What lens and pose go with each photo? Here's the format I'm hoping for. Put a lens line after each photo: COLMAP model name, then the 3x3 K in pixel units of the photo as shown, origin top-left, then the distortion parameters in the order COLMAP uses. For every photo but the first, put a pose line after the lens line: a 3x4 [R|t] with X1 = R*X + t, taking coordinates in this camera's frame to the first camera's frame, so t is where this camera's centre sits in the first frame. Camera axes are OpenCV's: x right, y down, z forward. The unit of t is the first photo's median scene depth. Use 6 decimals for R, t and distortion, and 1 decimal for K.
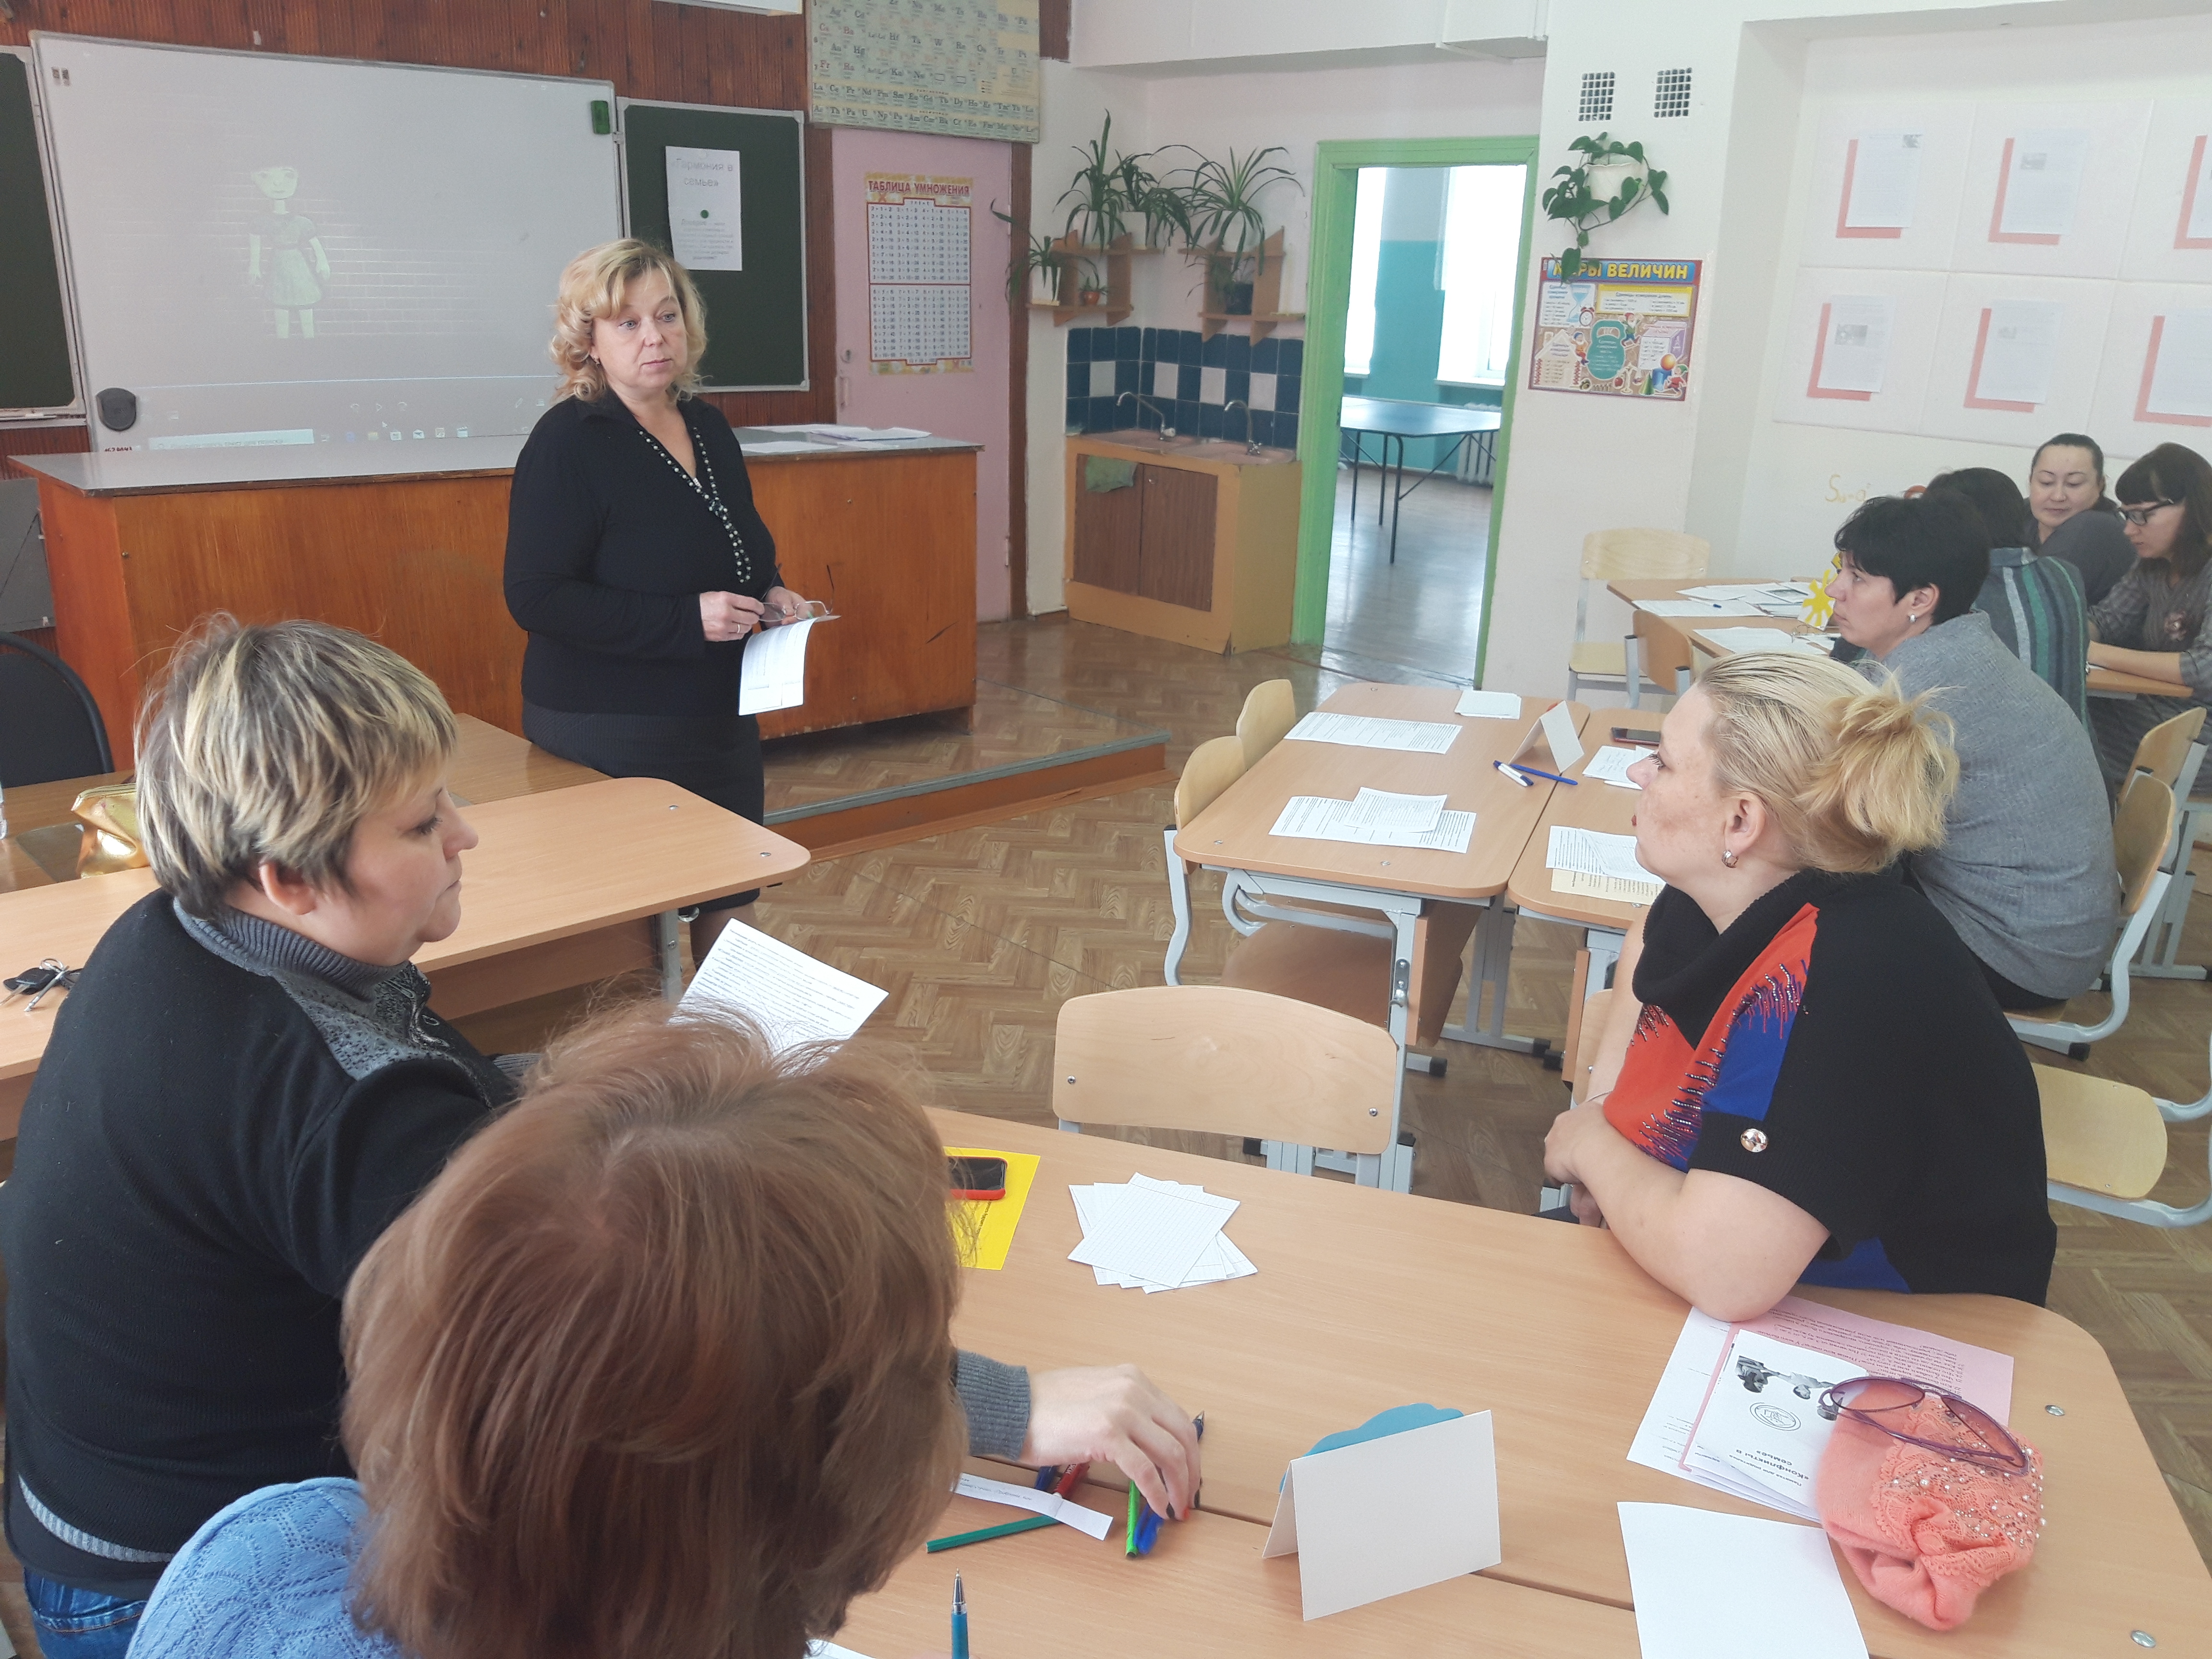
lens RADIAL K [[1737.5, 0, 1111.8], [0, 1737.5, 845.5], [0, 0, 1]] dist [0.096907, -0.184358]
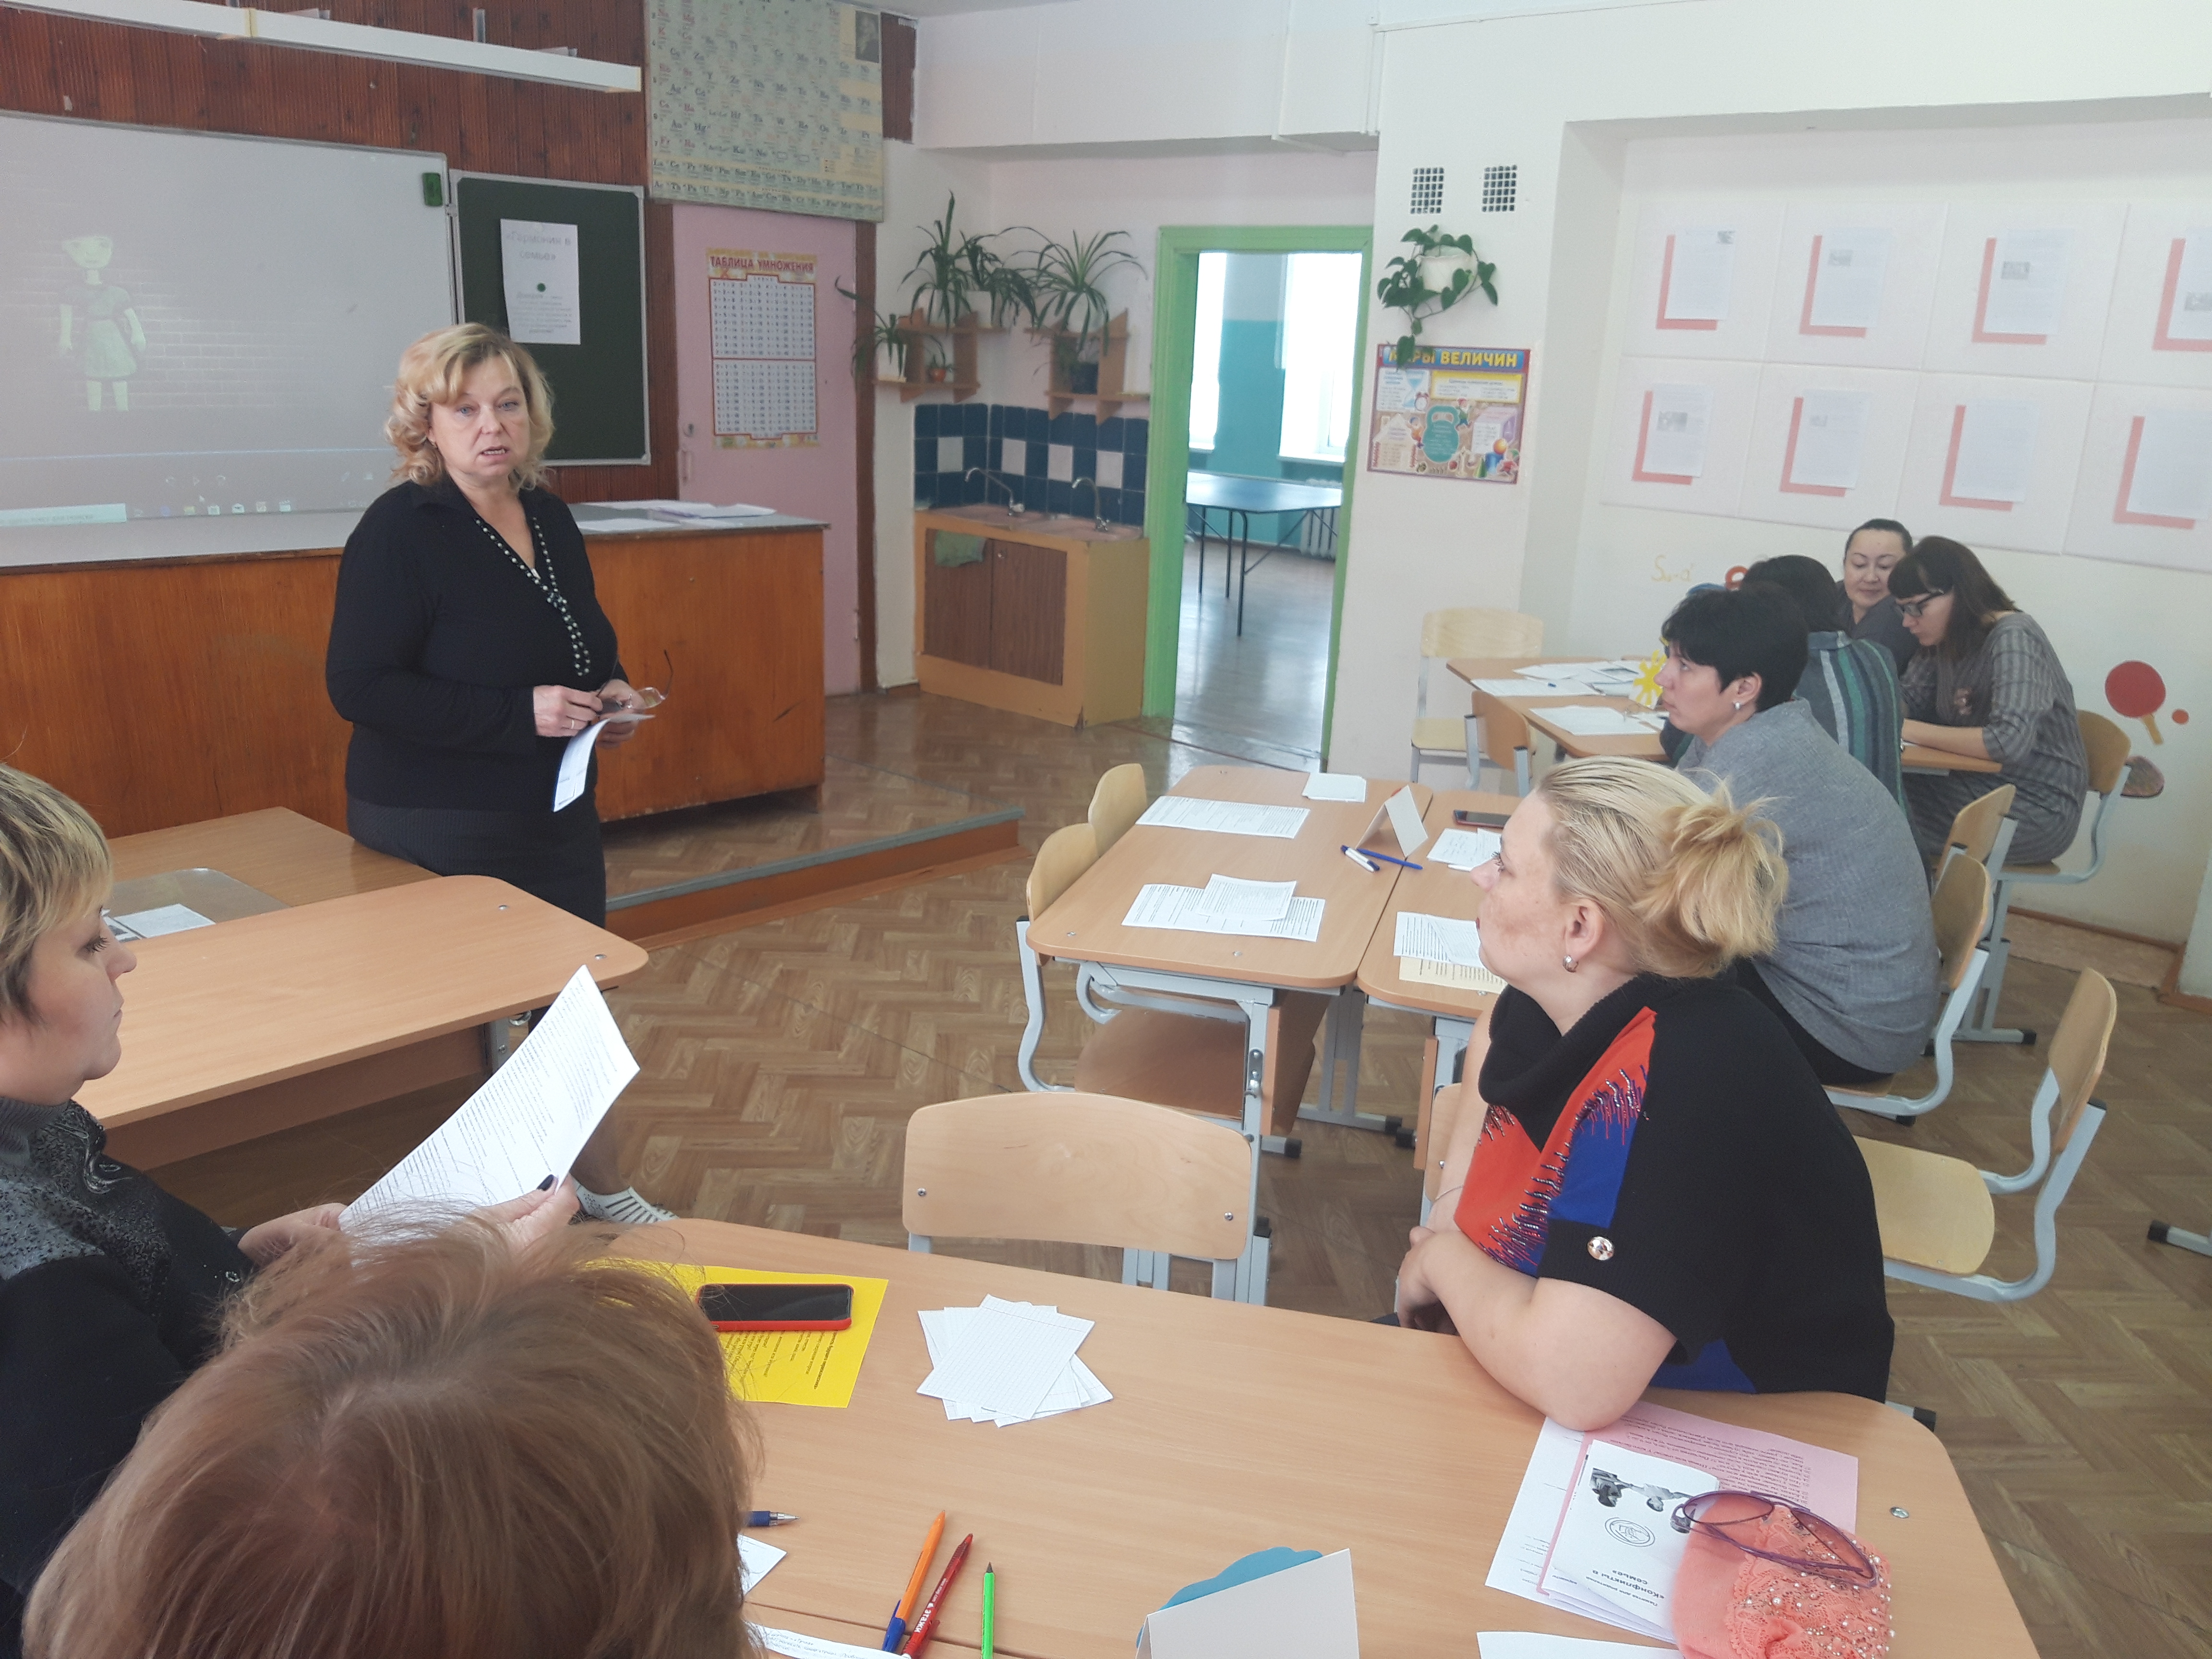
lens RADIAL K [[1737.5, 0, 1111.8], [0, 1737.5, 845.5], [0, 0, 1]] dist [0.096907, -0.184358]
pose [[0.996457, -0.010903, 0.083389, 0.001437], [0.013869, 0.999289, -0.035071, -0.008880], [-0.082947, 0.036104, 0.995900, 0.004395]]
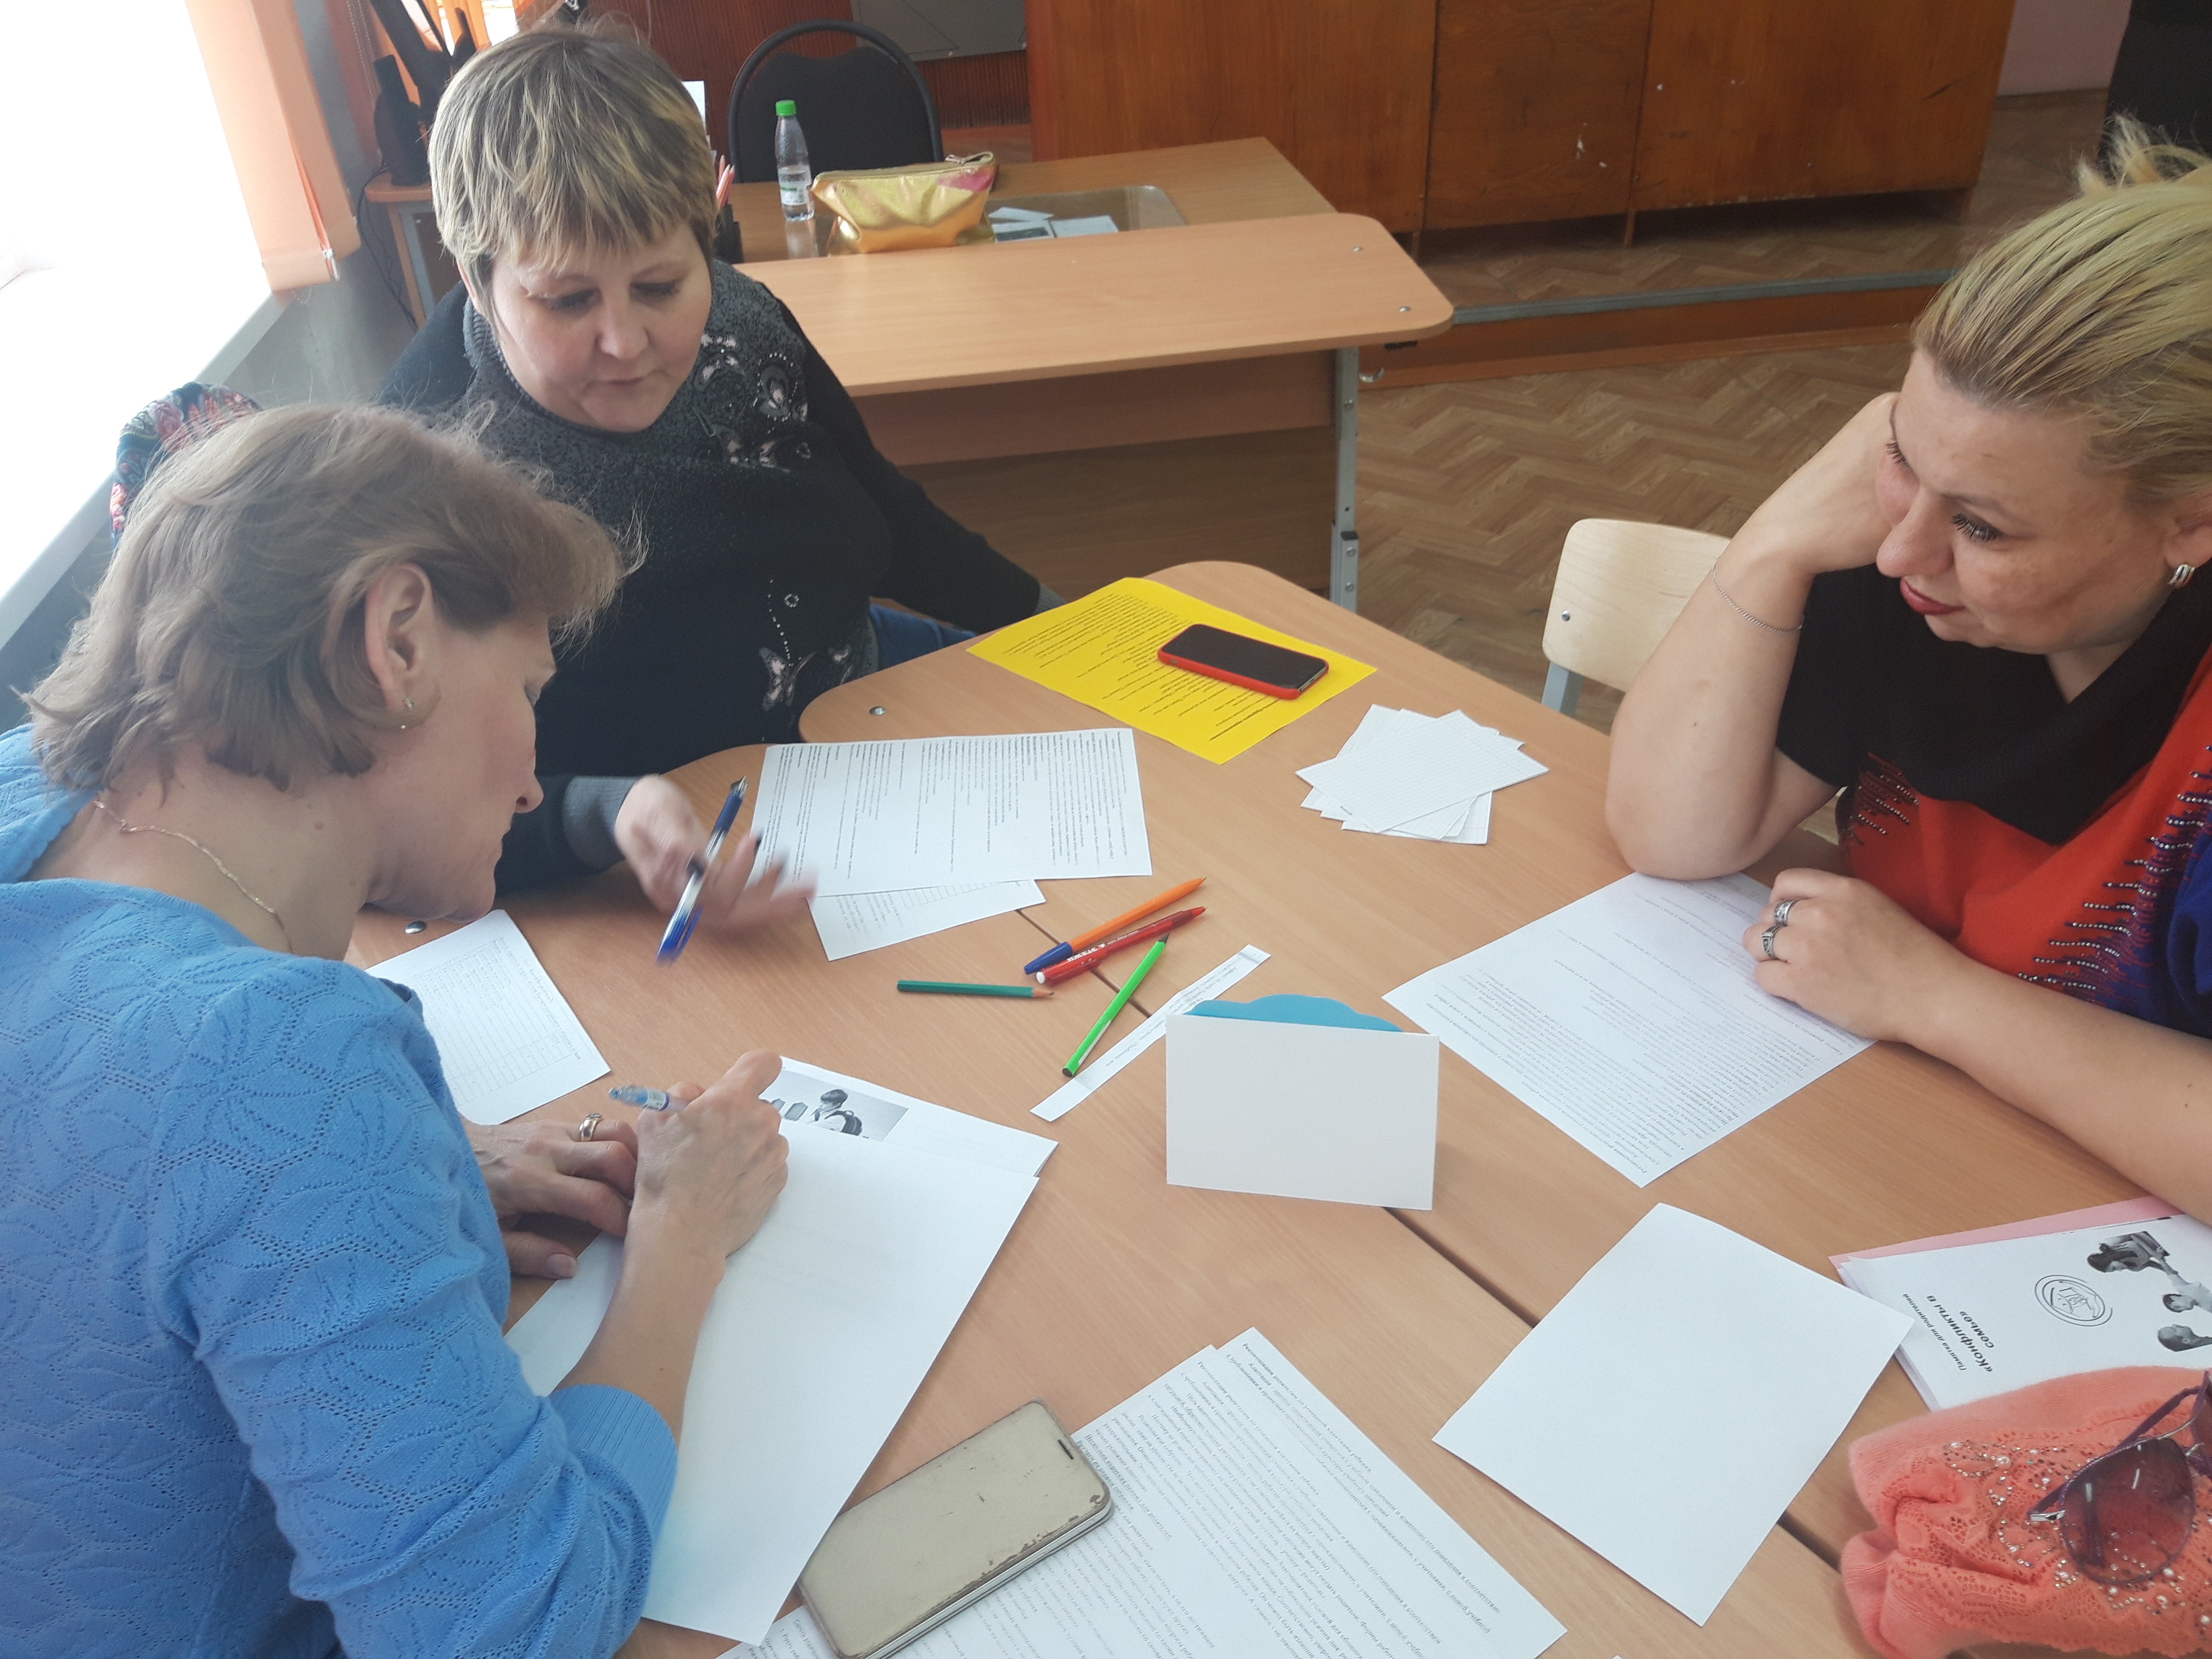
lens RADIAL K [[1737.5, 0, 1111.8], [0, 1737.5, 845.5], [0, 0, 1]] dist [0.096907, -0.184358]
pose [[0.801538, 0.275628, -0.530629, 0.114005], [-0.118995, 0.943200, 0.310185, 0.001607], [0.585984, -0.185483, 0.788808, 0.068967]]
